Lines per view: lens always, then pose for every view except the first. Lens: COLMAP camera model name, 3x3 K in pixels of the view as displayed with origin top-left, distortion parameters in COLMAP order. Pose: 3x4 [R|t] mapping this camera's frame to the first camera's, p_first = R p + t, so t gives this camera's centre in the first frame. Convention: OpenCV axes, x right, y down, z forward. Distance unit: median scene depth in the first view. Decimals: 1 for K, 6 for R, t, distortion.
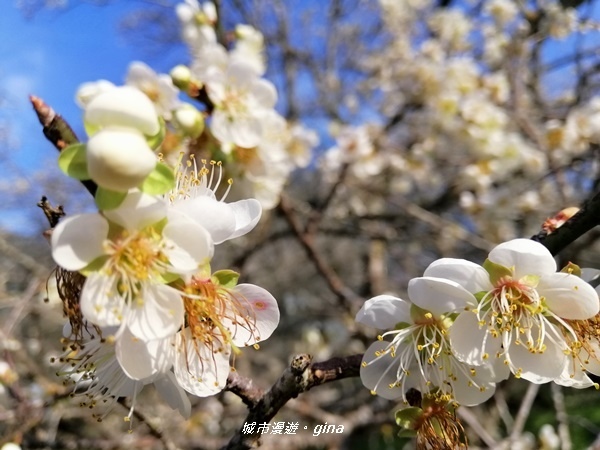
lens RADIAL K [[441.9, 0, 300.0], [0, 441.9, 225.0], [0, 0, 1]] dist [0.072488, -0.141708]
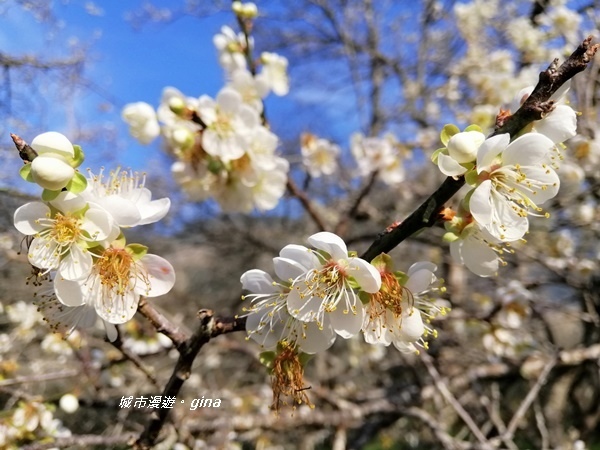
lens RADIAL K [[429.9, 0, 300.0], [0, 429.9, 225.0], [0, 0, 1]] dist [0.062199, -0.084396]
pose [[0.985402, 0.043454, -0.164602, 0.499653], [-0.044861, 0.998981, -0.004843, 0.014445], [0.164224, 0.012157, 0.986348, -0.301639]]
